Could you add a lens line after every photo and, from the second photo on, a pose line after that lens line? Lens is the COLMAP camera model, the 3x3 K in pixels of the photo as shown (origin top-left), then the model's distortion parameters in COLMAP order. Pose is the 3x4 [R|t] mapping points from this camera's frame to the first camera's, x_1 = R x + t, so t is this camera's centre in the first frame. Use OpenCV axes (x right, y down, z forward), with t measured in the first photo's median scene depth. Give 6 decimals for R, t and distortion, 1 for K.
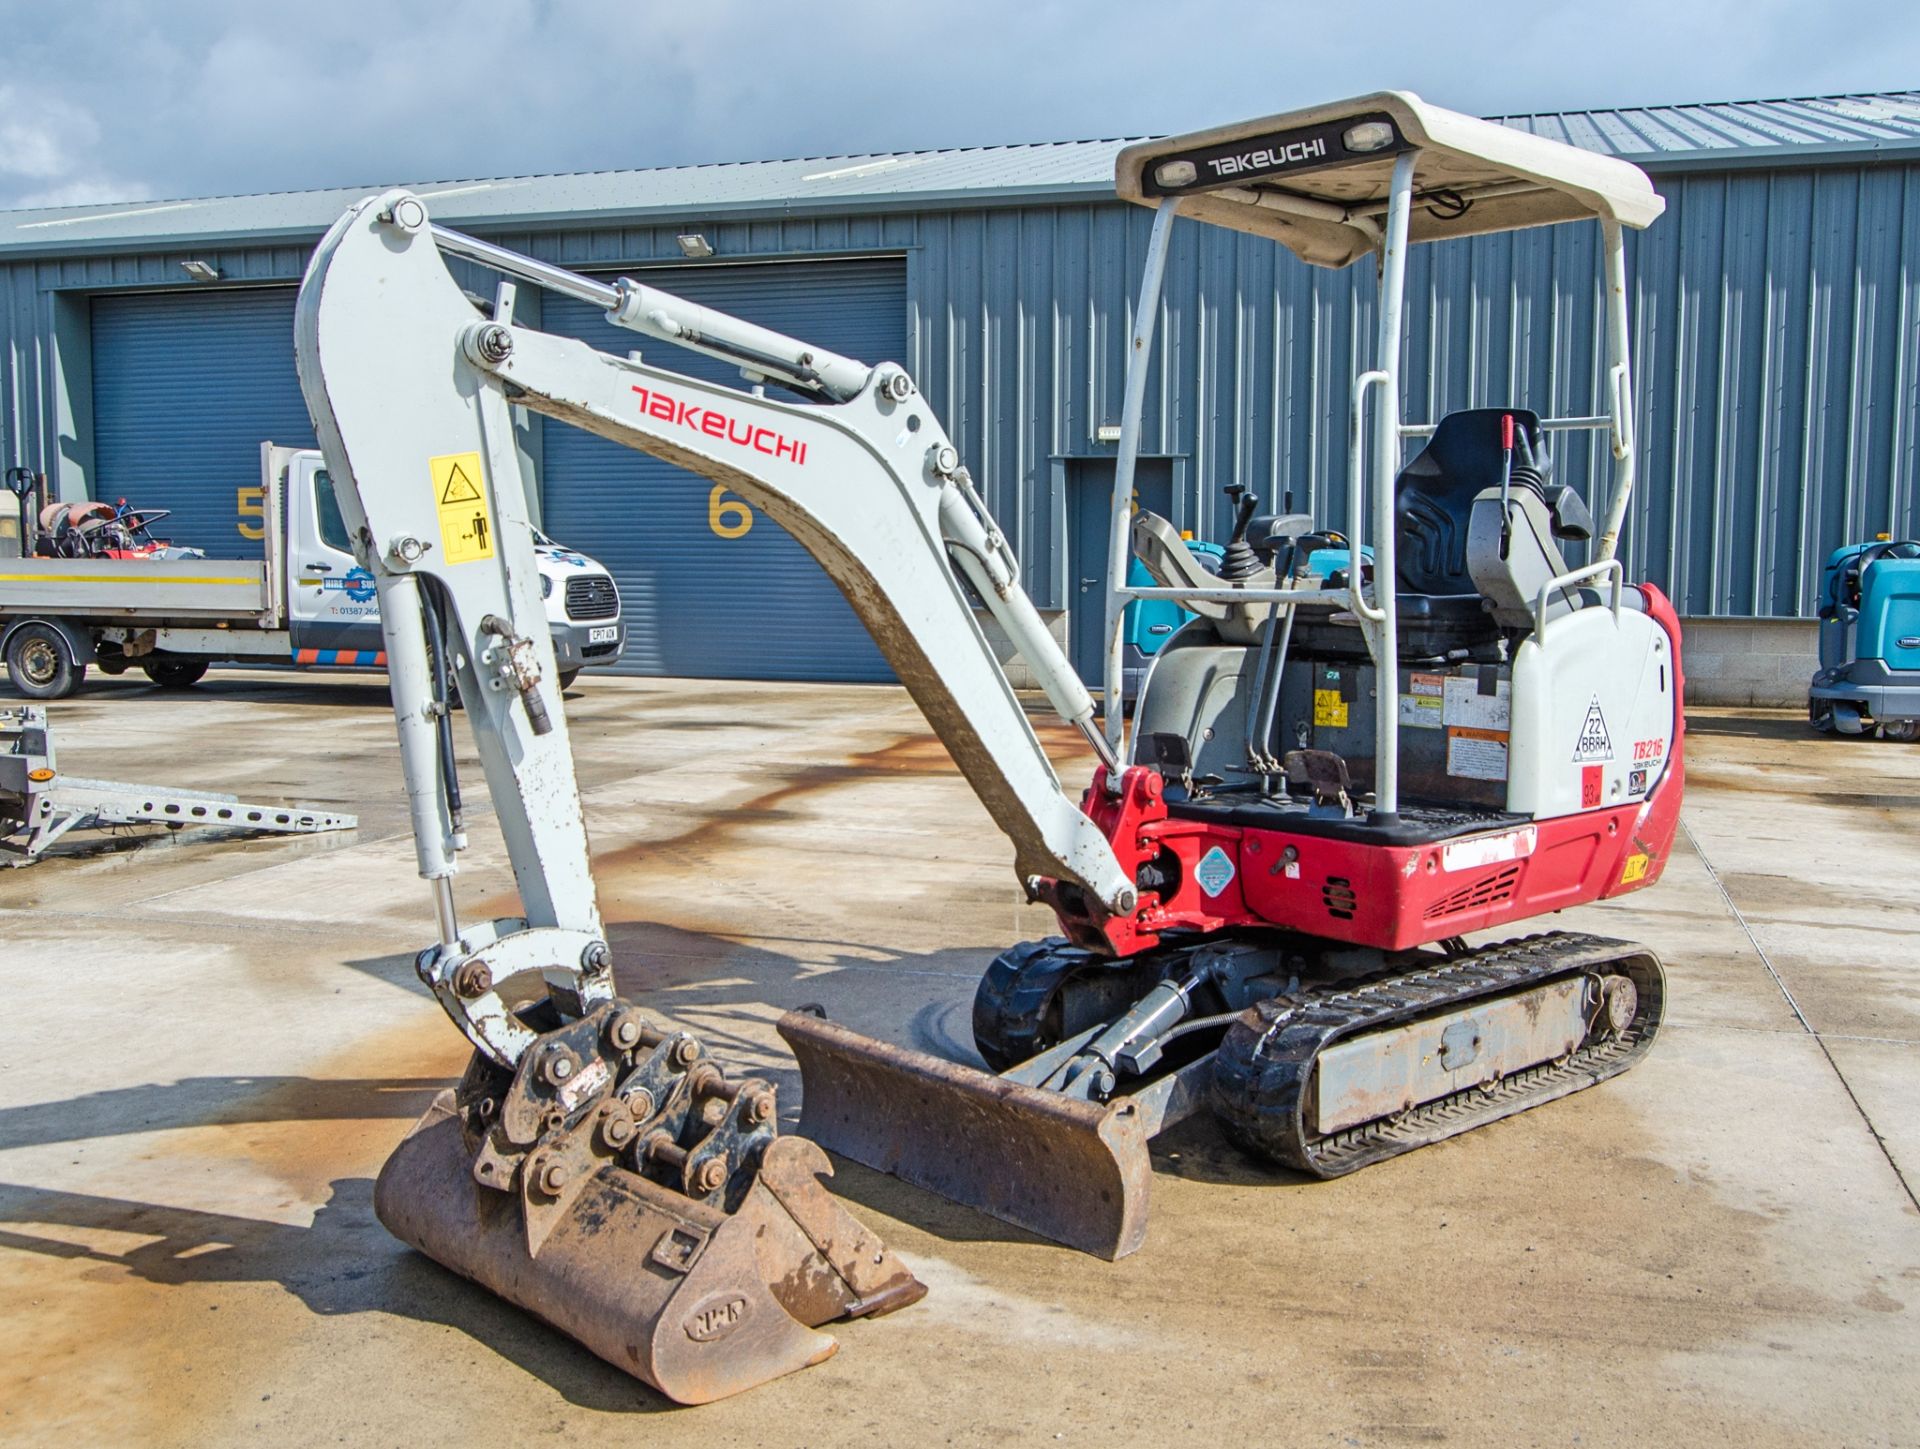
lens RADIAL K [[1866.6, 0, 941.3], [0, 1866.6, 750.0], [0, 0, 1]] dist [-0.008539, 0.000000]
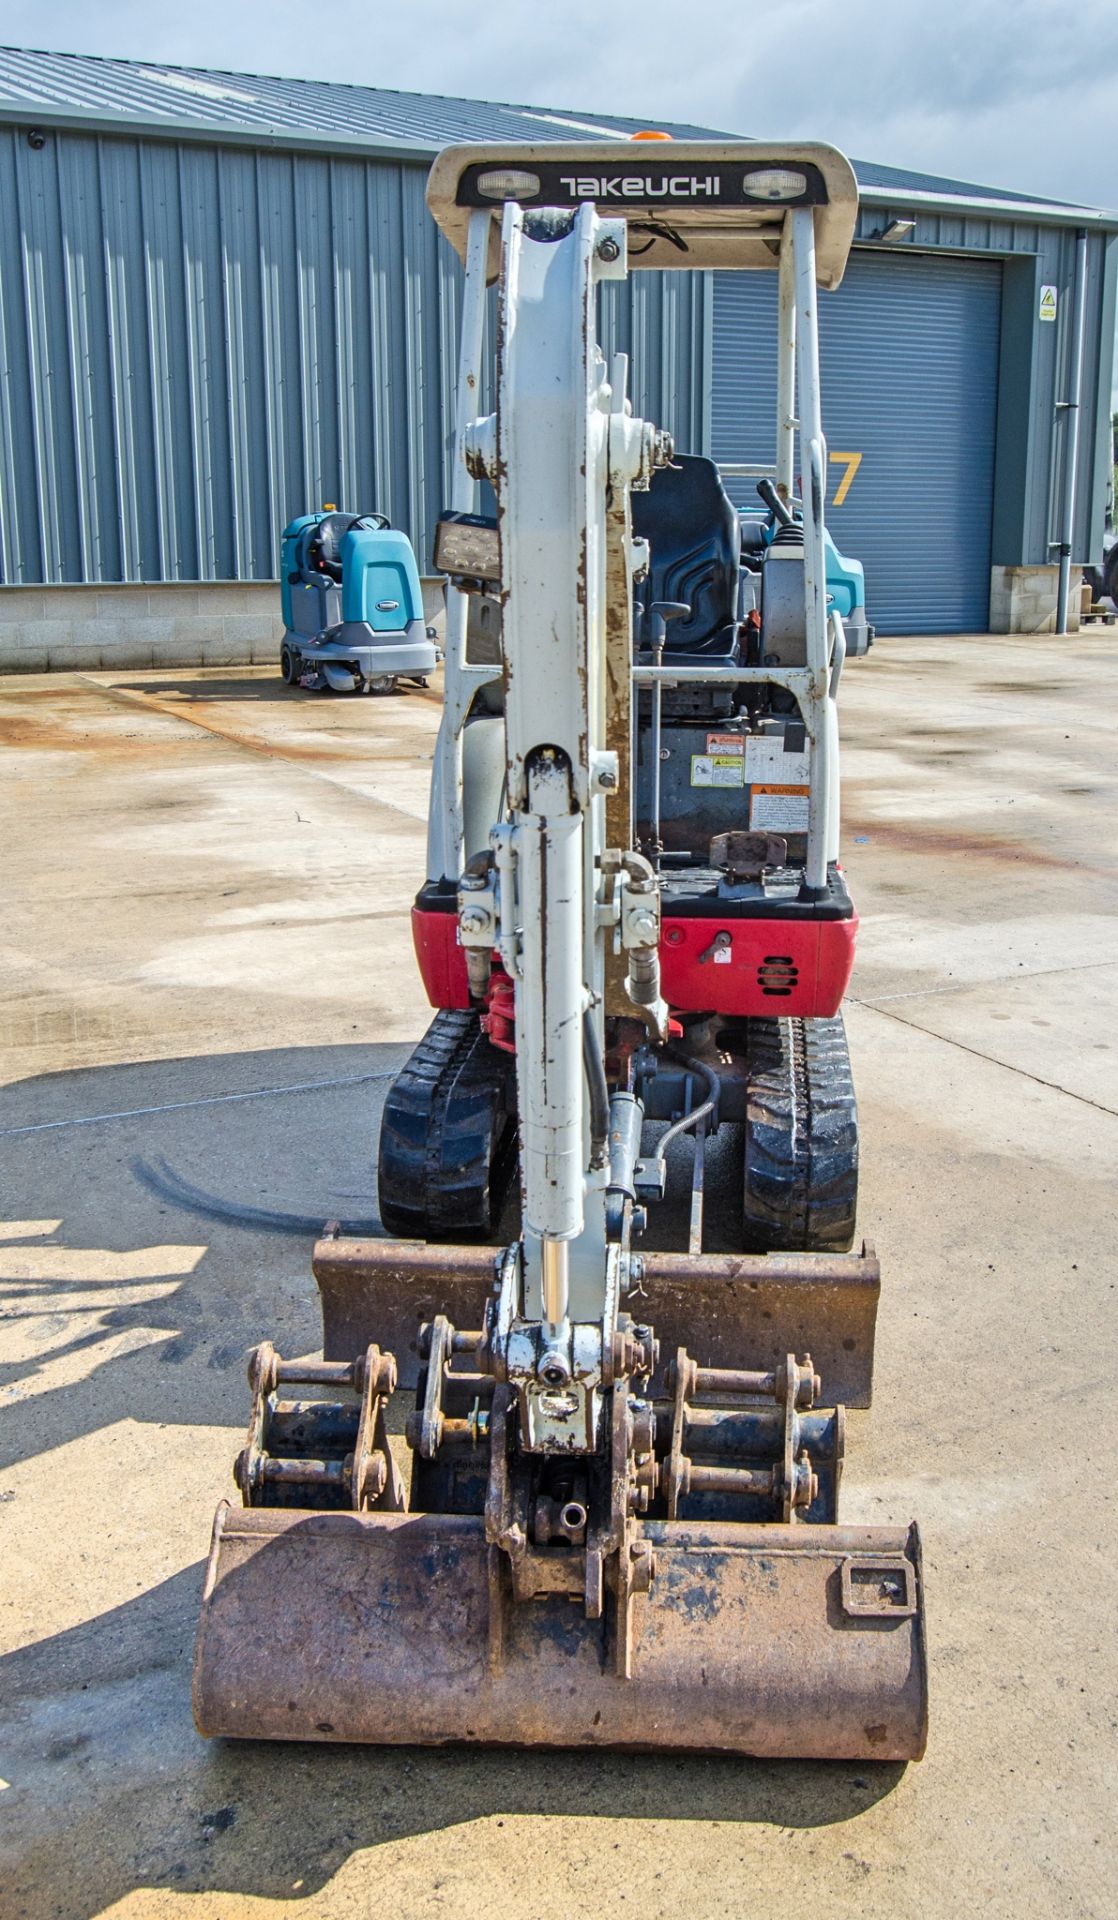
lens RADIAL K [[1807.0, 0, 614.8], [0, 1807.0, 904.5], [0, 0, 1]] dist [-0.012562, 0.000000]
pose [[0.707423, -0.155002, 0.689585, -0.475619], [0.069128, 0.986152, 0.150747, -0.103023], [-0.703402, -0.058973, 0.708342, 0.355570]]
